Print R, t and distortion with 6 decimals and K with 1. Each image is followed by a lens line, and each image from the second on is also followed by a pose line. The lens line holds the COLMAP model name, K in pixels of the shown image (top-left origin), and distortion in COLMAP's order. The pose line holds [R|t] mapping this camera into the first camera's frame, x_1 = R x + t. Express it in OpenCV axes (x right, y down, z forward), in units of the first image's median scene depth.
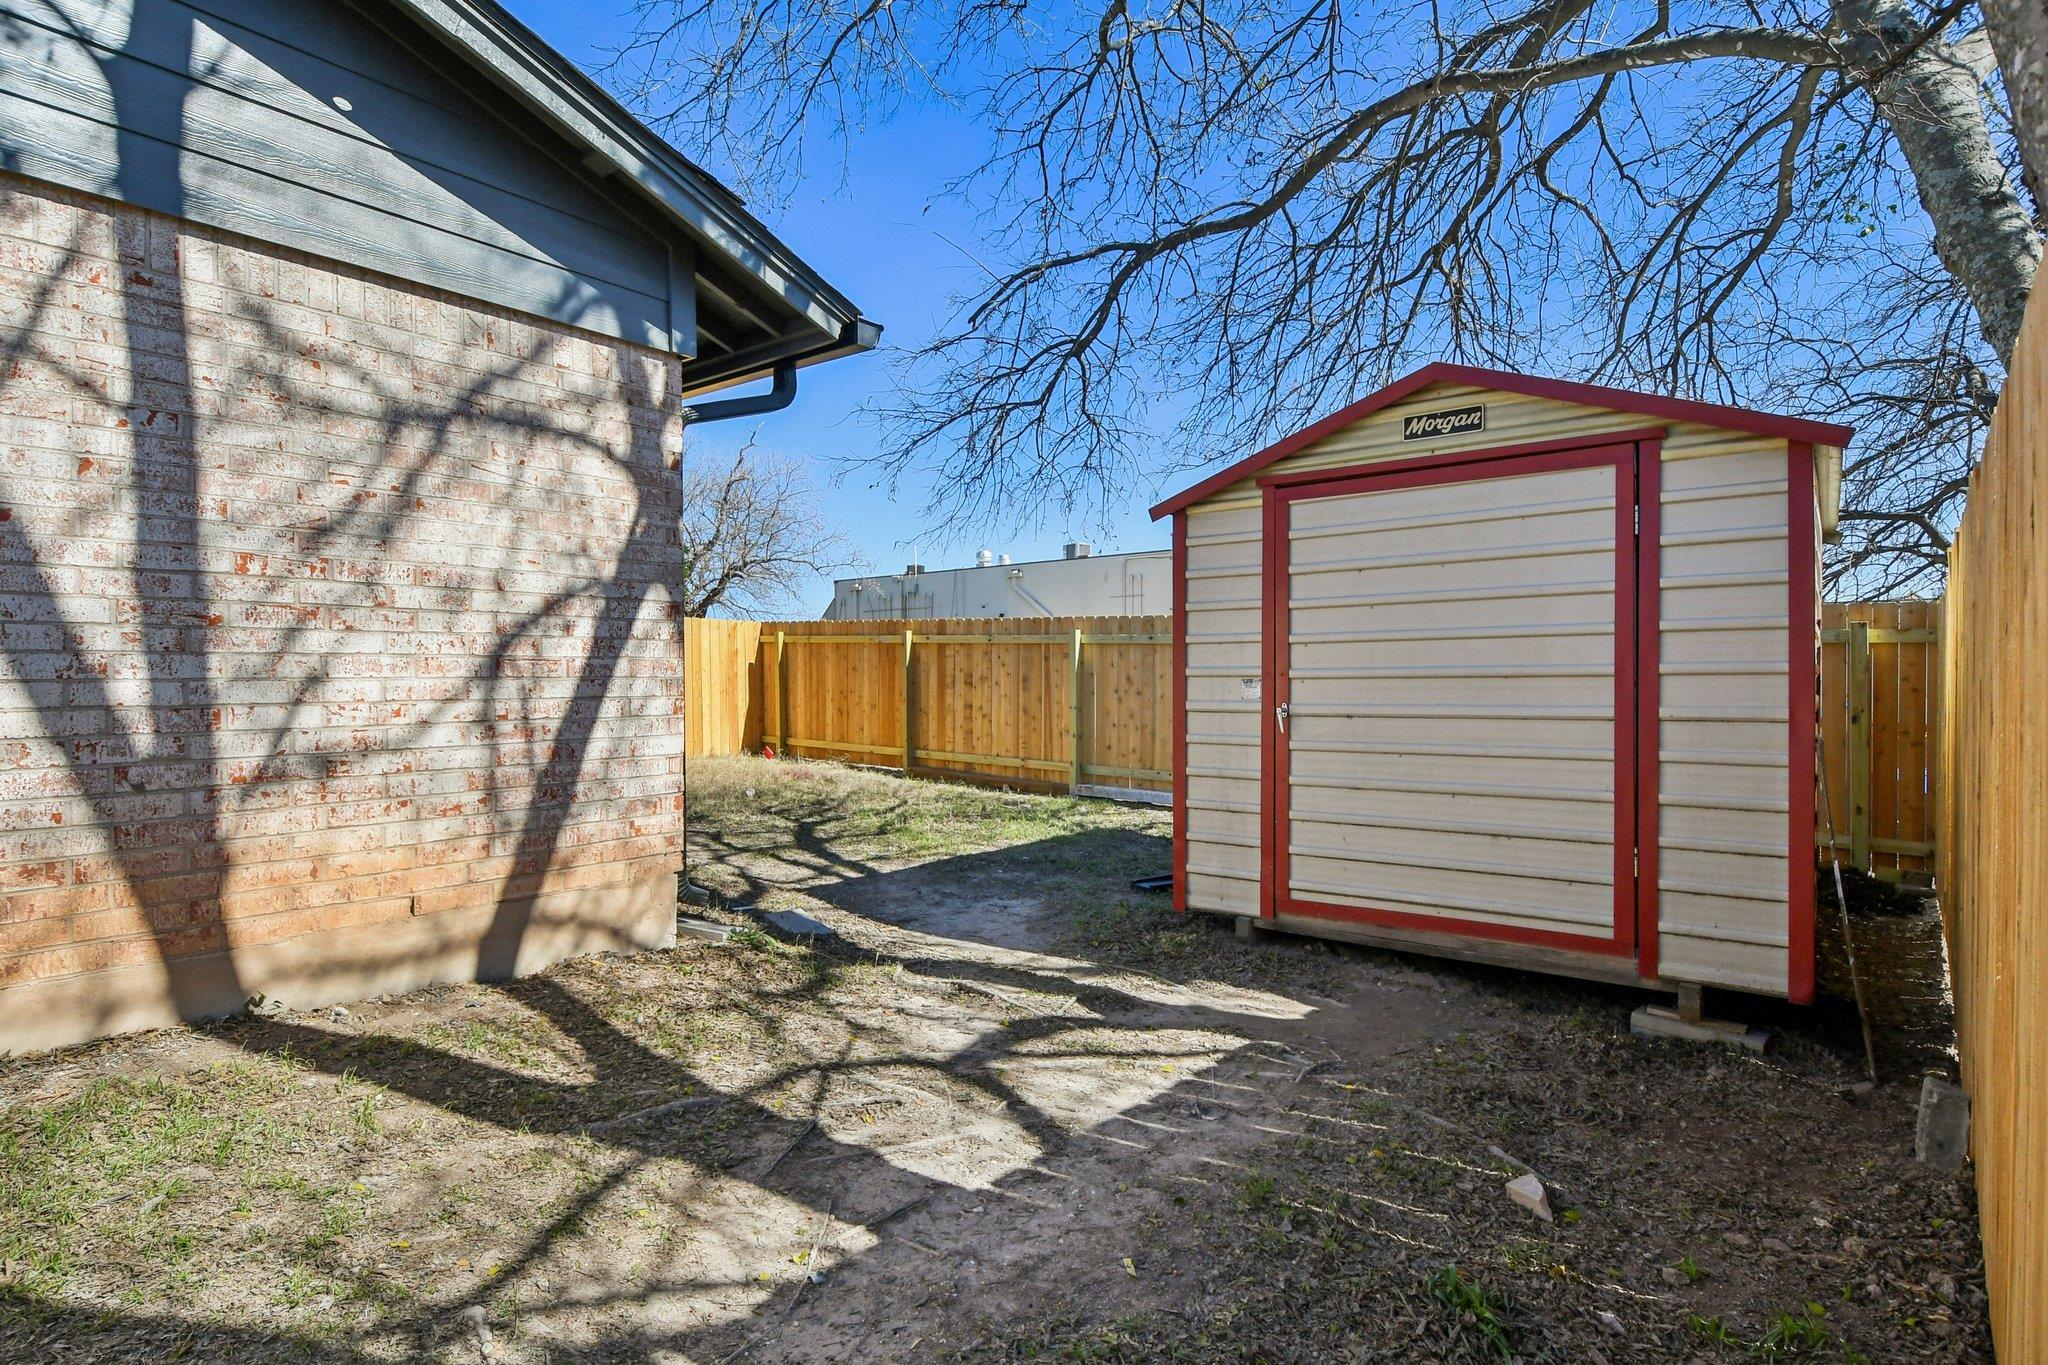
lens RADIAL K [[1005.2, 0, 1027.9], [0, 1005.2, 687.6], [0, 0, 1]] dist [0.000839, 0.000067]
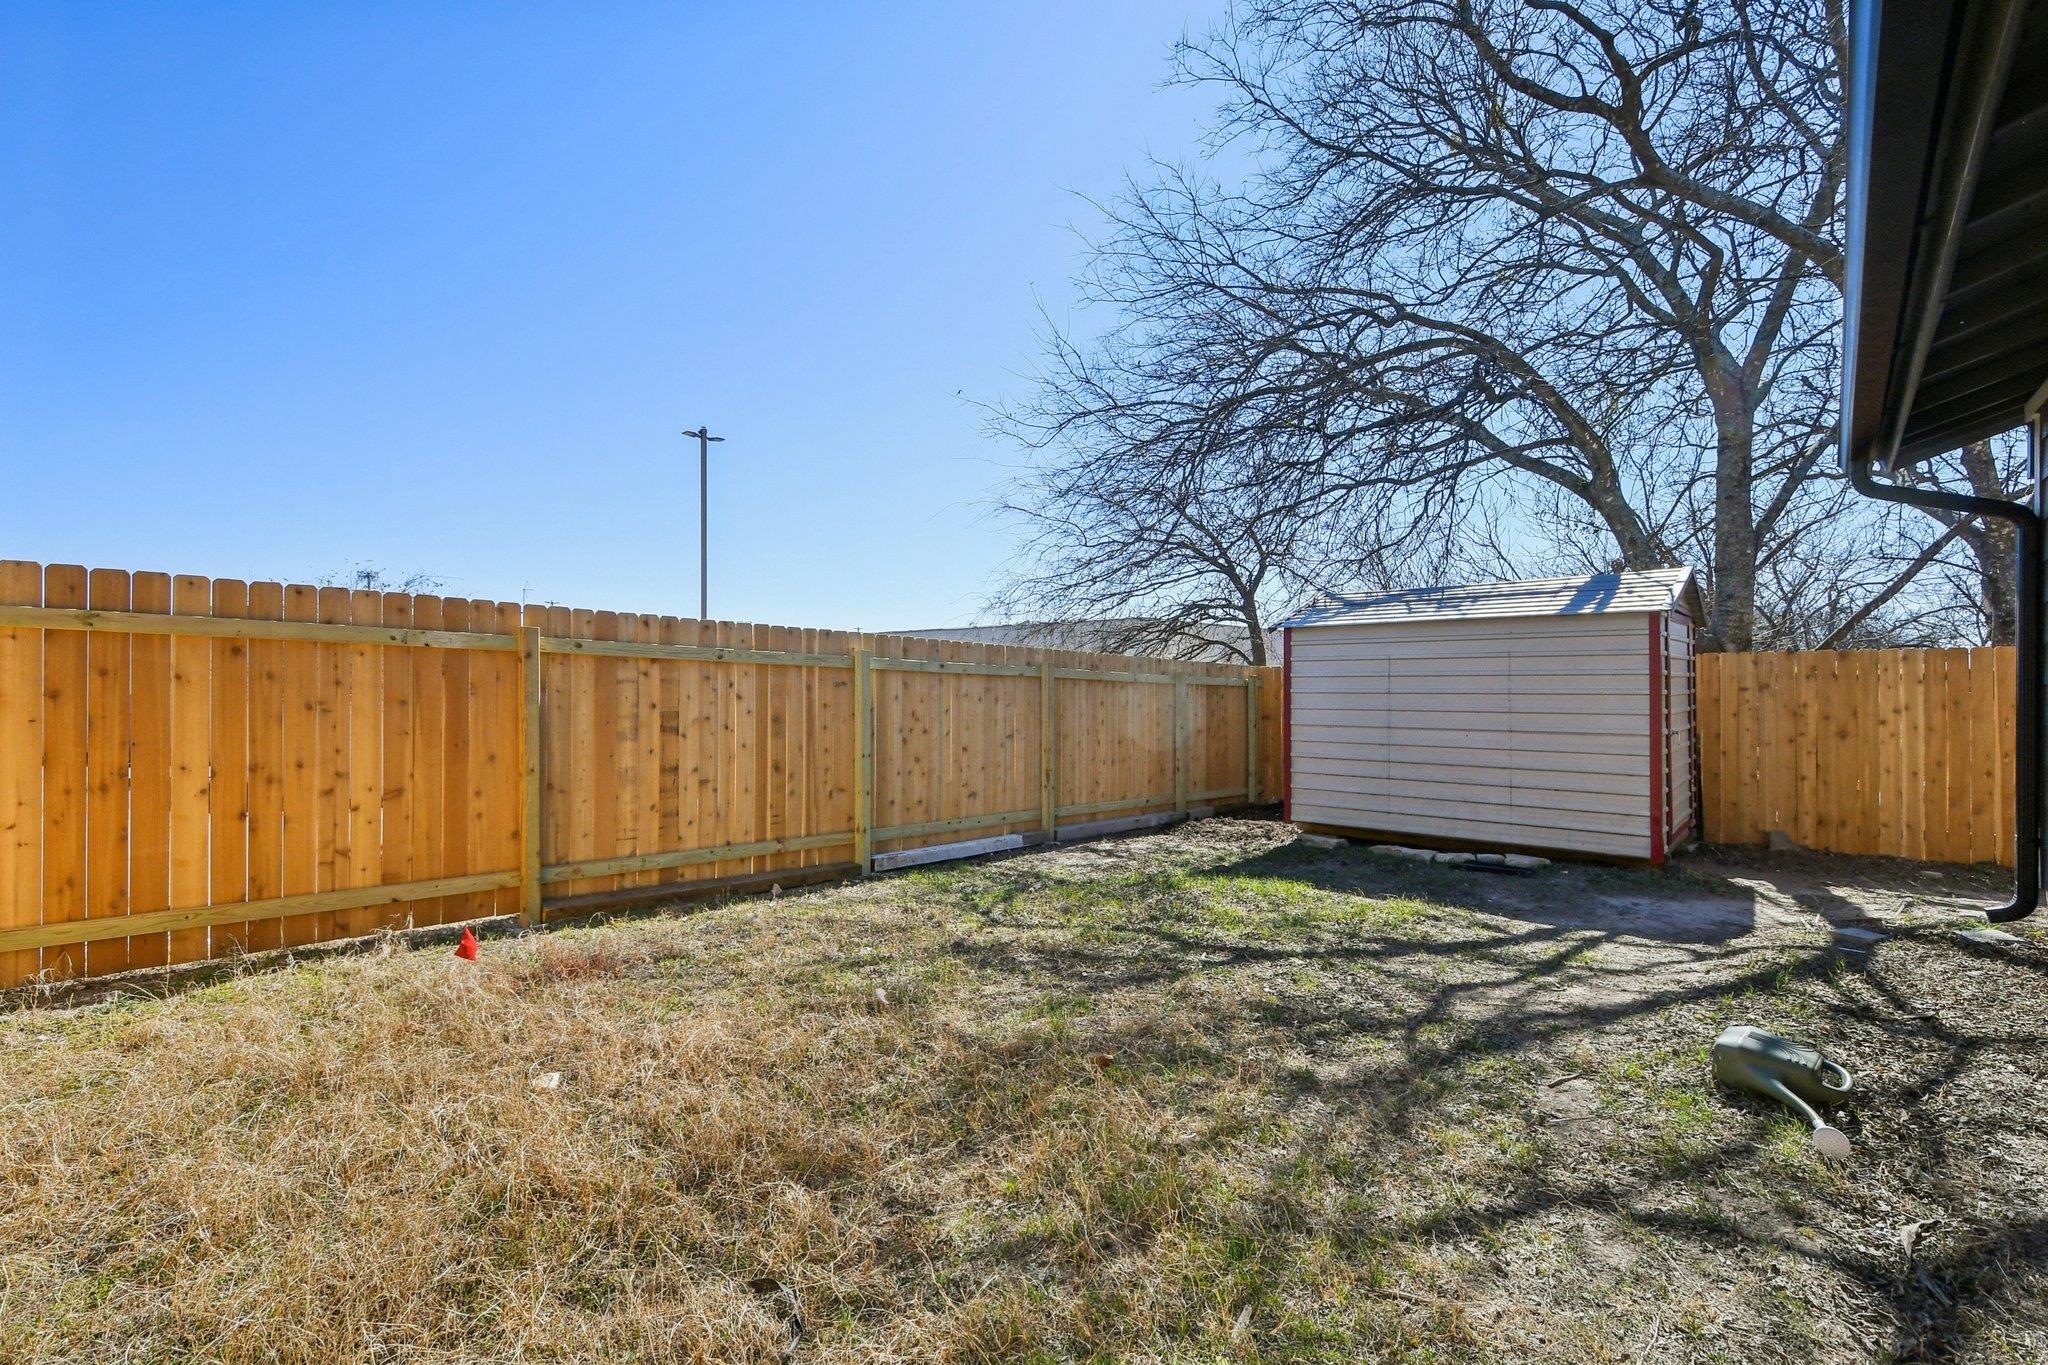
lens RADIAL K [[894.0, 0, 1025.7], [0, 894.0, 696.7], [0, 0, 1]] dist [-0.000056, -0.000157]
pose [[0.108574, -0.005427, 0.994074, -0.533651], [0.012598, 0.999912, 0.004083, -0.021995], [-0.994009, 0.012080, 0.108633, 0.732353]]
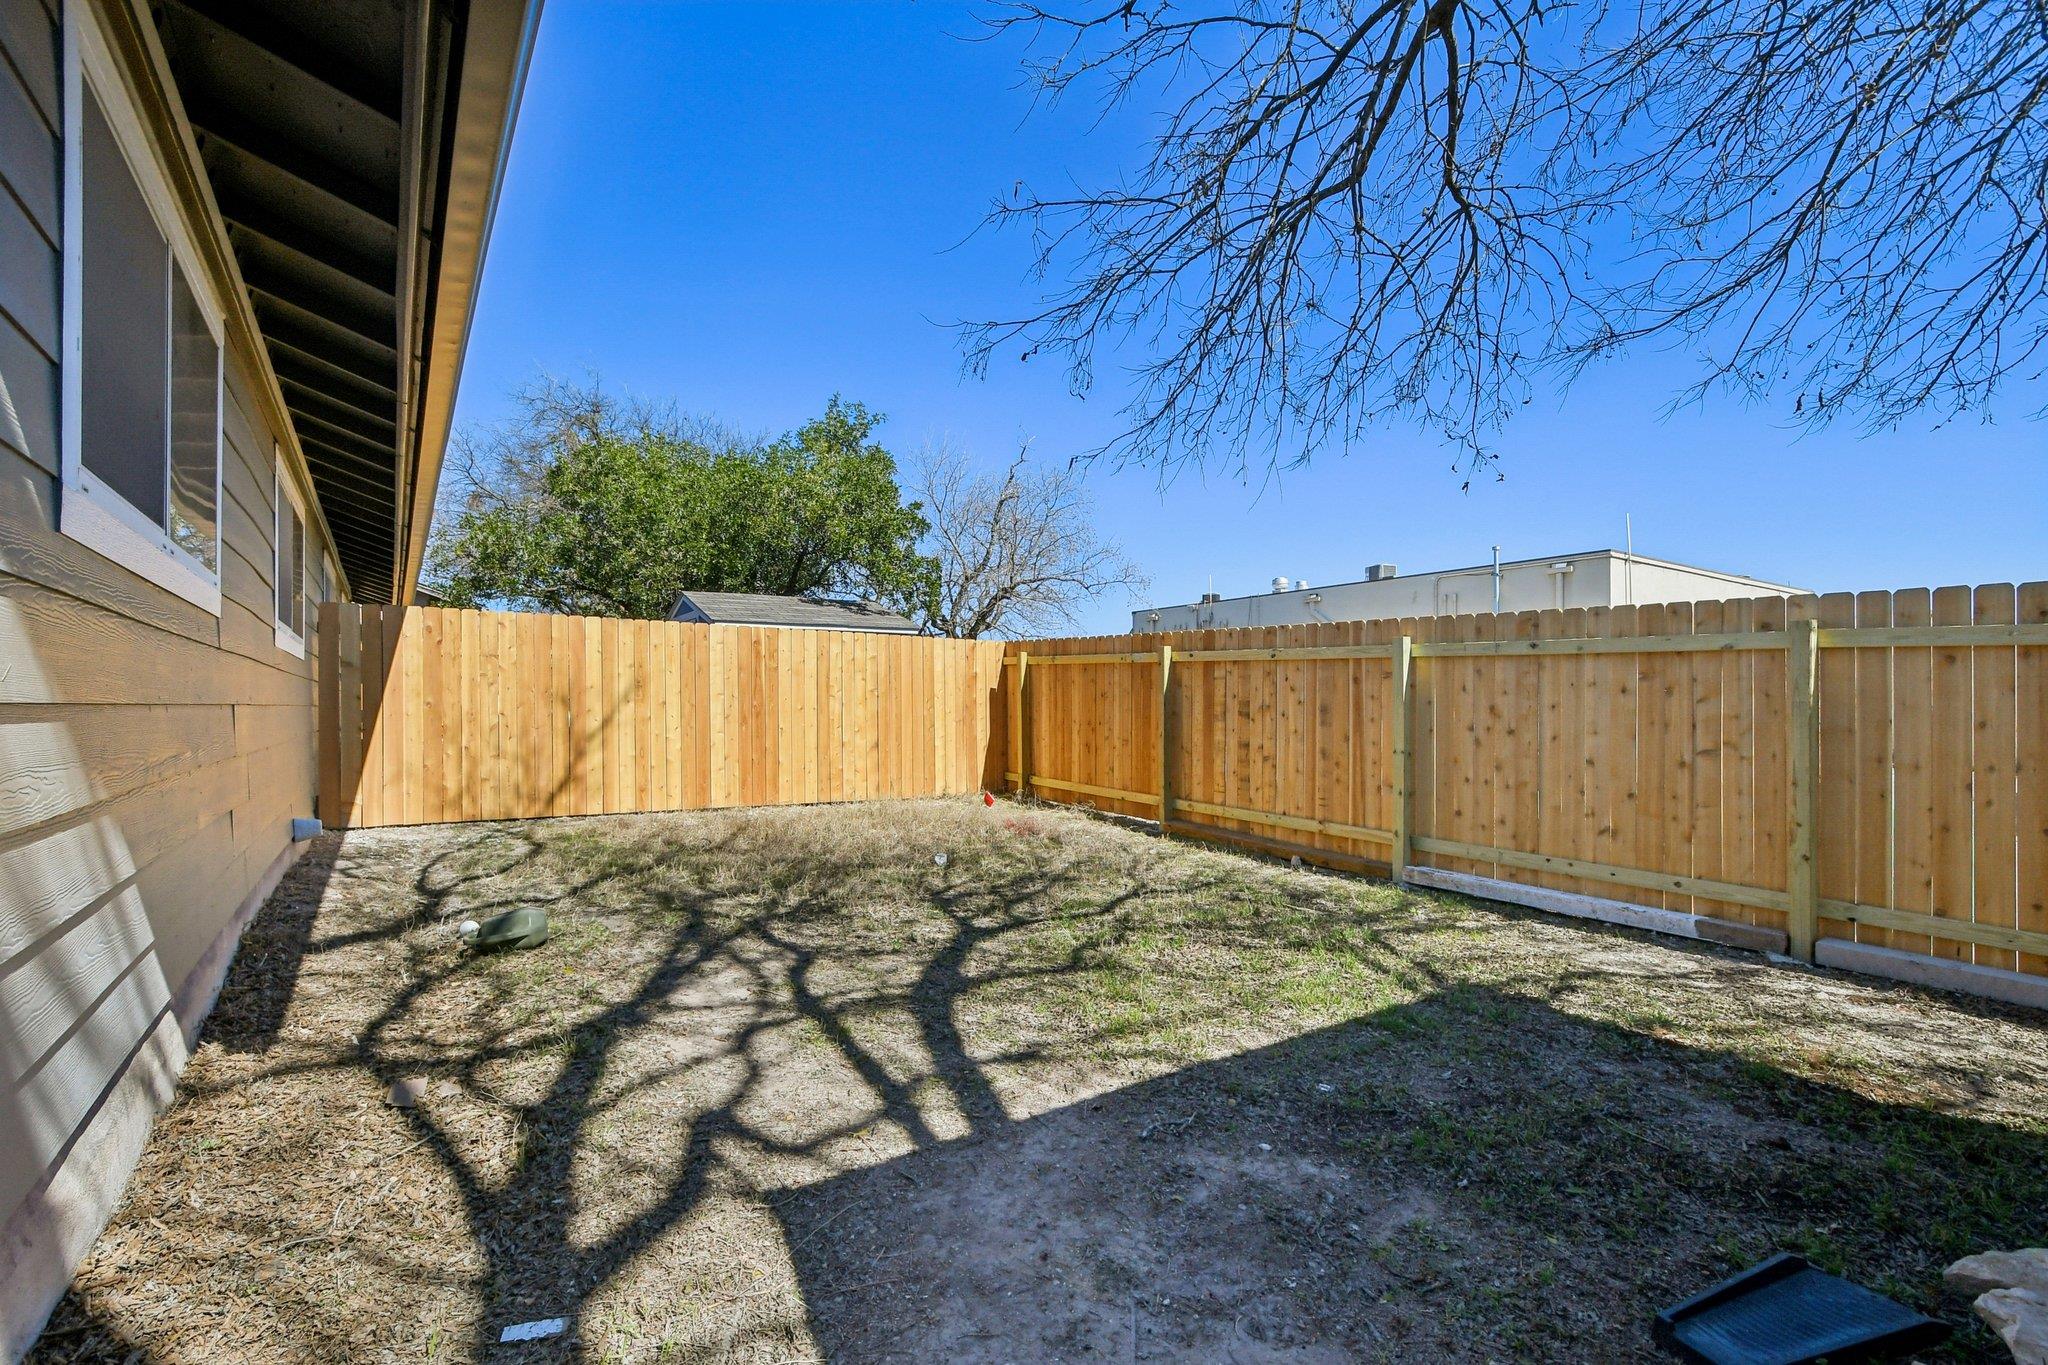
lens RADIAL K [[894.0, 0, 1025.7], [0, 894.0, 696.7], [0, 0, 1]] dist [-0.000056, -0.000157]
pose [[0.947829, -0.000227, -0.318778, -0.001272], [-0.005470, 0.999841, -0.016976, -0.005076], [0.318731, 0.017834, 0.947677, 0.314870]]
